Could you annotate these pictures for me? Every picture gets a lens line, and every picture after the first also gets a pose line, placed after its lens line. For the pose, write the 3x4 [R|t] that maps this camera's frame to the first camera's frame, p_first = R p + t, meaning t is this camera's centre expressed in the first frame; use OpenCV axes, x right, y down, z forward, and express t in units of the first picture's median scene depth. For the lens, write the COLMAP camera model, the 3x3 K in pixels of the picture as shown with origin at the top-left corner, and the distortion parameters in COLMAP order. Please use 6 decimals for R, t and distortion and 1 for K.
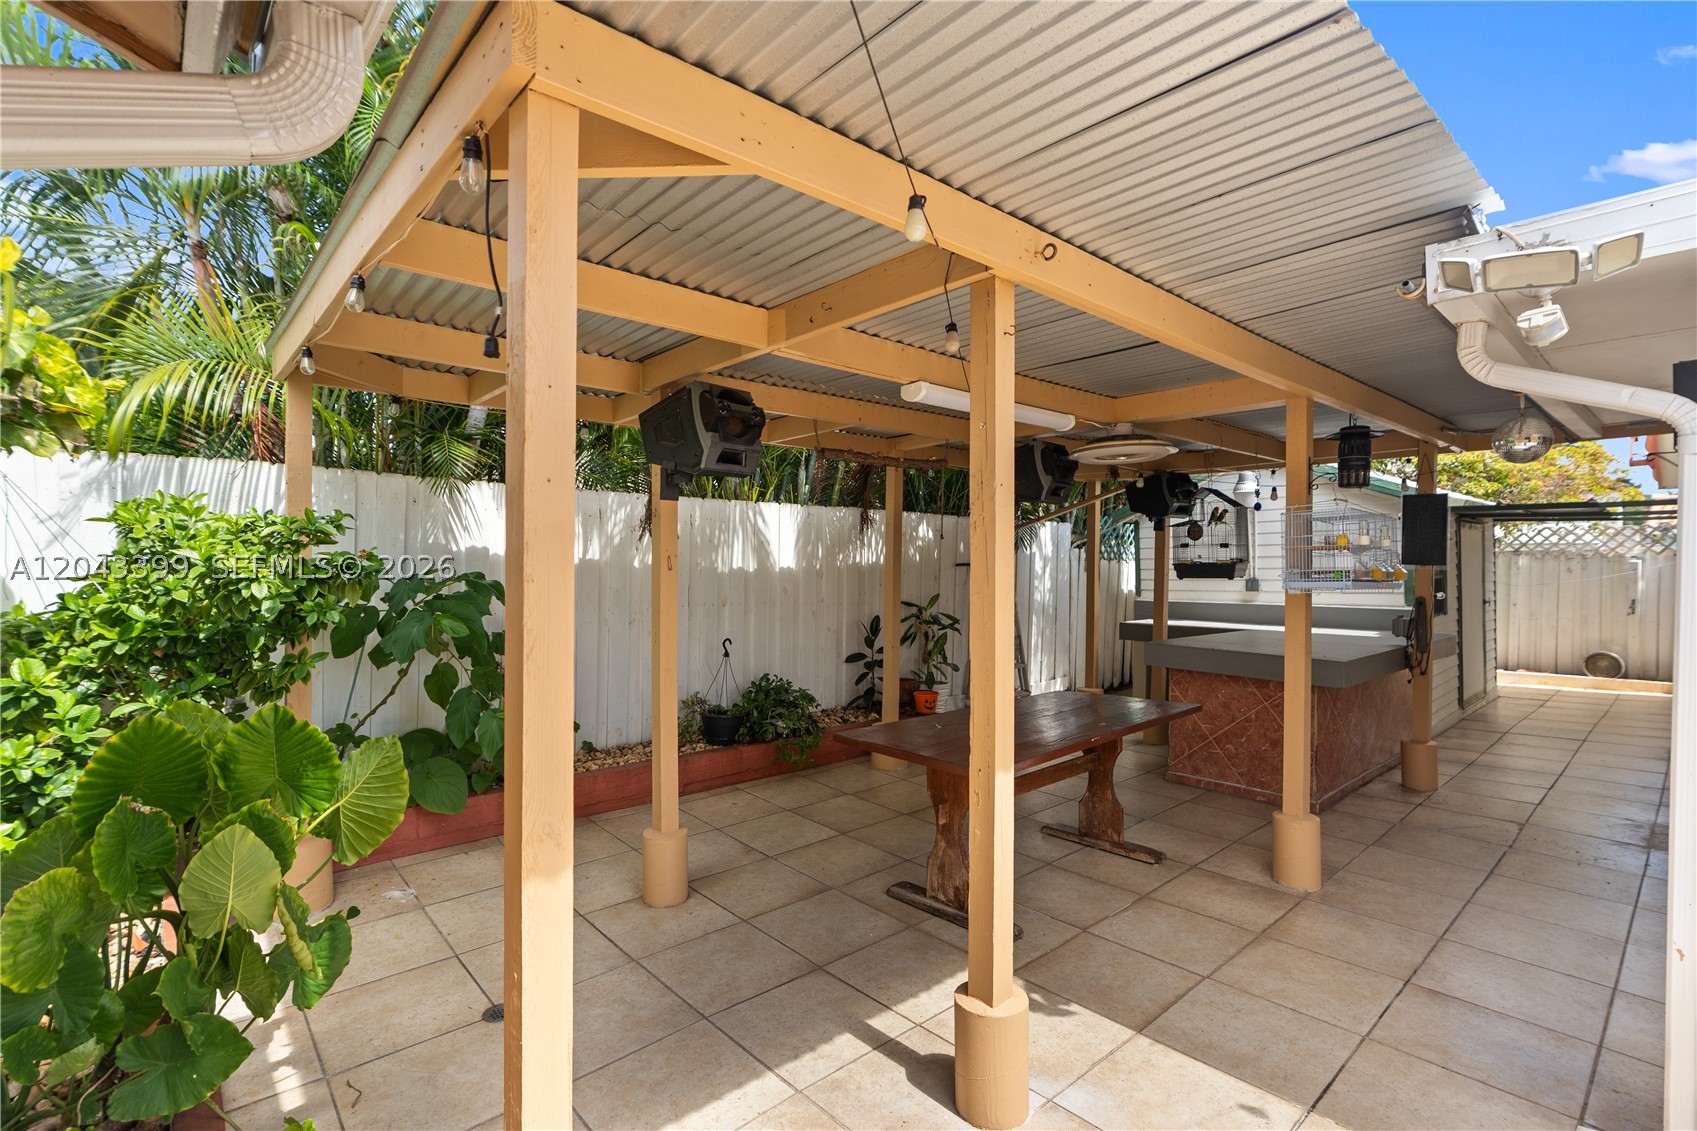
lens RADIAL K [[785.5, 0, 847.0], [0, 785.5, 558.2], [0, 0, 1]] dist [-0.004370, 0.000355]
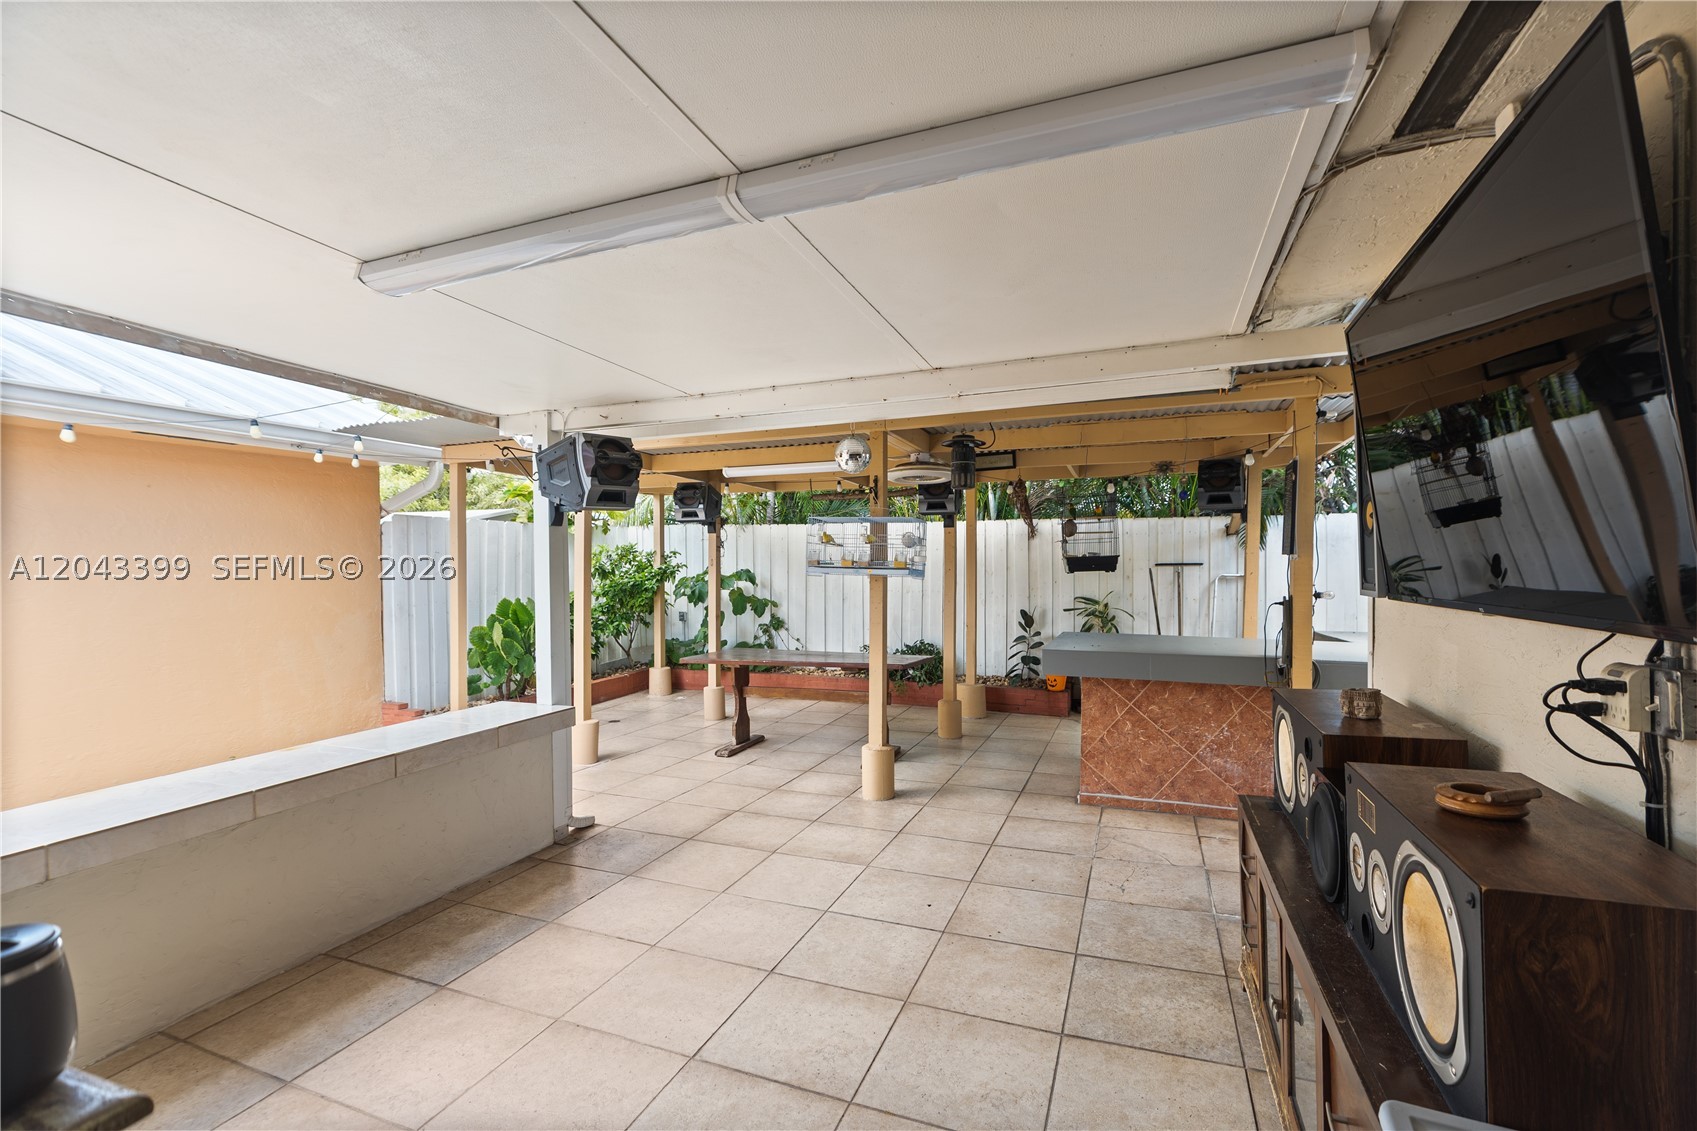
lens RADIAL K [[752.1, 0, 845.5], [0, 752.1, 569.9], [0, 0, 1]] dist [-0.011859, 0.005072]
pose [[0.446781, -0.005193, -0.894629, 1.849443], [0.004547, 0.999983, -0.003533, 0.038086], [0.894632, -0.002490, 0.446797, 0.421501]]
